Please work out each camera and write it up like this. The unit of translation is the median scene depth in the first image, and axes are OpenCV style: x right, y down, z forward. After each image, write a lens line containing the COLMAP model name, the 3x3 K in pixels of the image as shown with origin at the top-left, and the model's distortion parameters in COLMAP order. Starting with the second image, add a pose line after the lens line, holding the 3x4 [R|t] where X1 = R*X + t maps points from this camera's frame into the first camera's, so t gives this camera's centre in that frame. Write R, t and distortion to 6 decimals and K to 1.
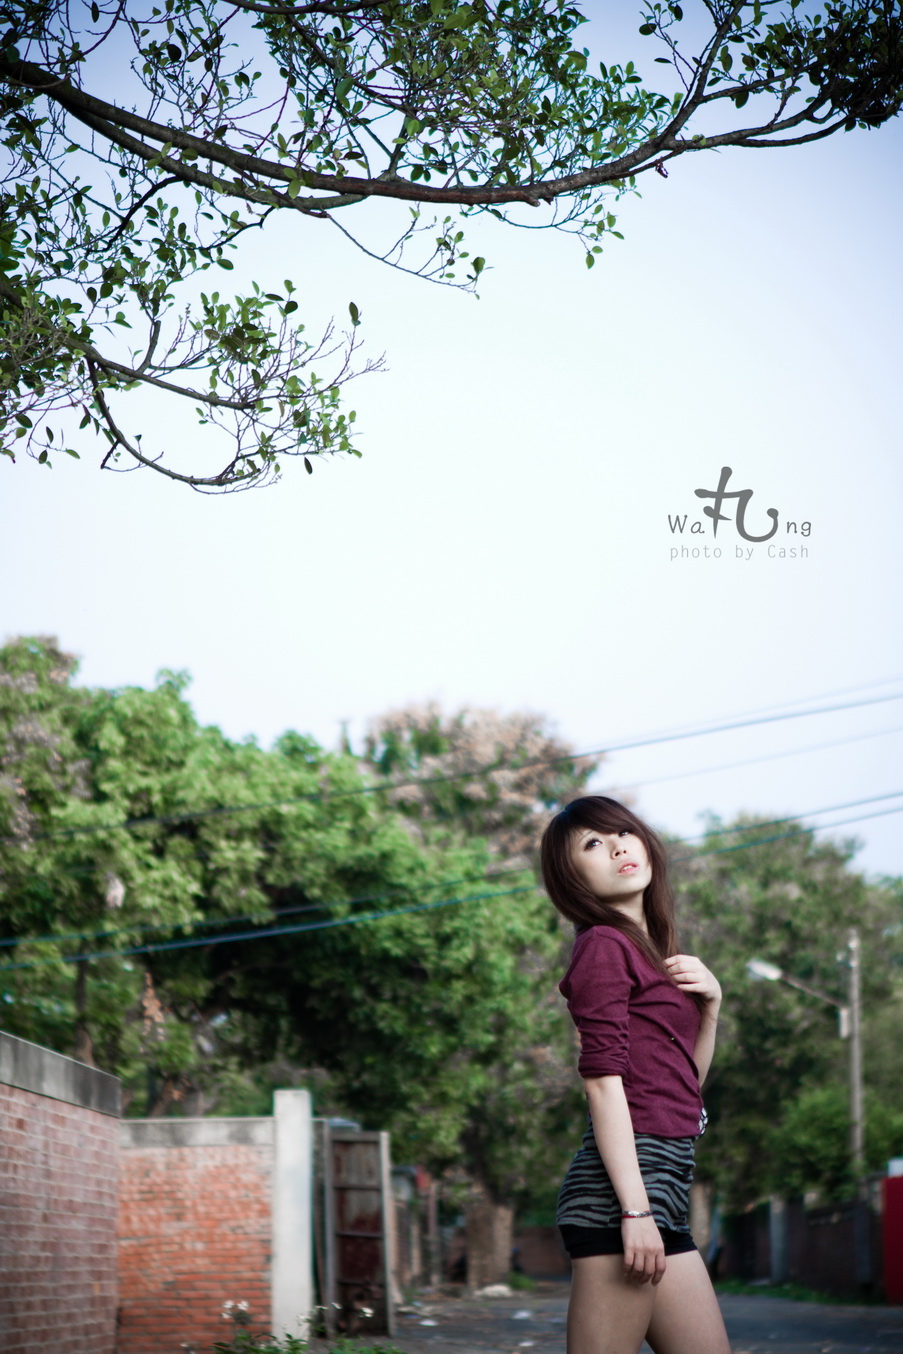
lens RADIAL K [[3973.4, 0, 450.4], [0, 3973.4, 716.2], [0, 0, 1]] dist [0.651364, -10.072524]
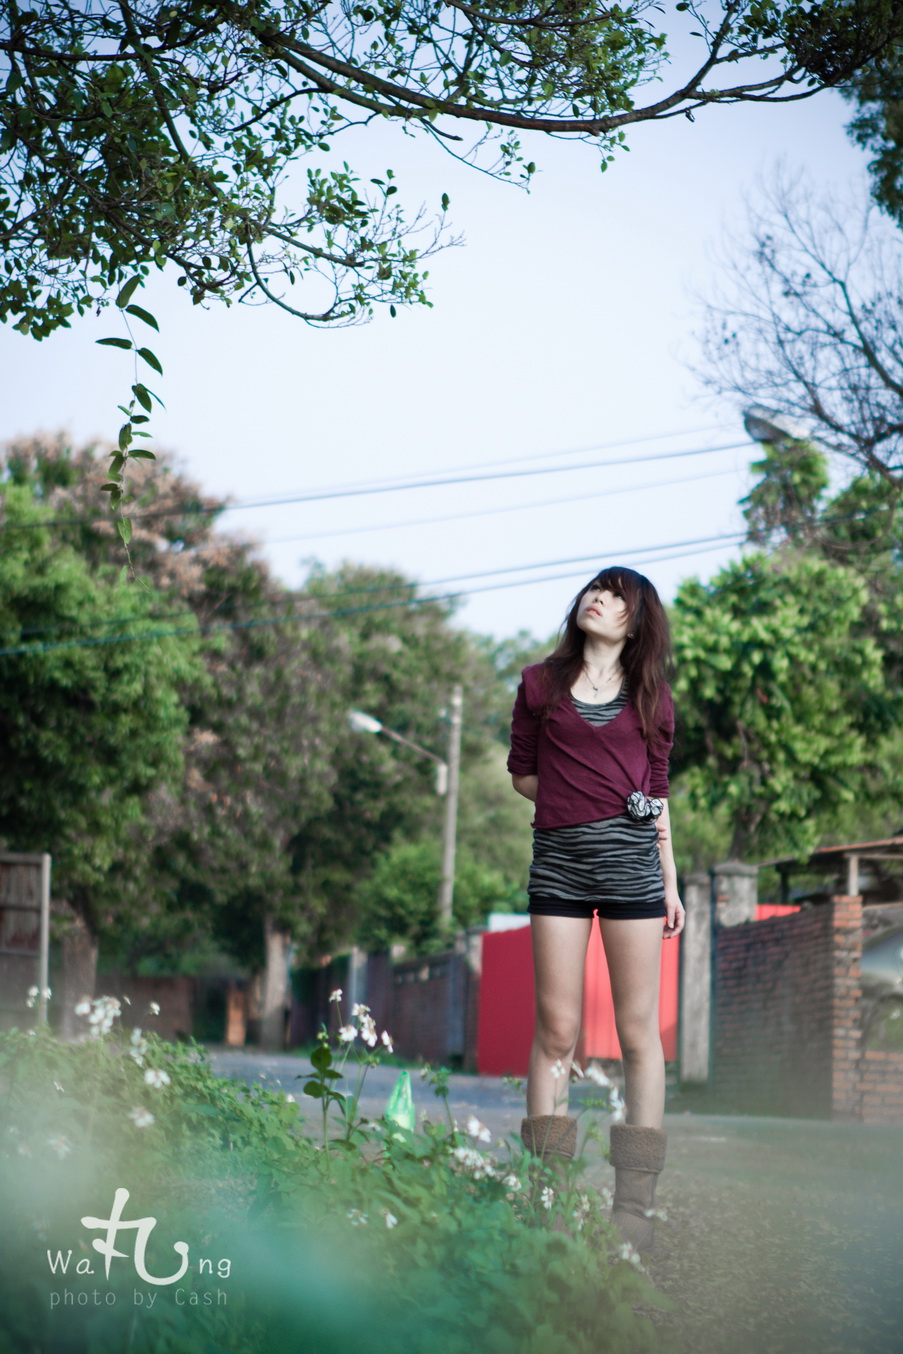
lens RADIAL K [[4529.0, 0, 449.7], [0, 4529.0, 596.4], [0, 0, 1]] dist [-0.009681, 18.392069]
pose [[0.989491, 0.063650, 0.129830, -0.065944], [-0.068243, 0.997180, 0.031236, -0.005466], [-0.127476, -0.039767, 0.991044, -0.155819]]
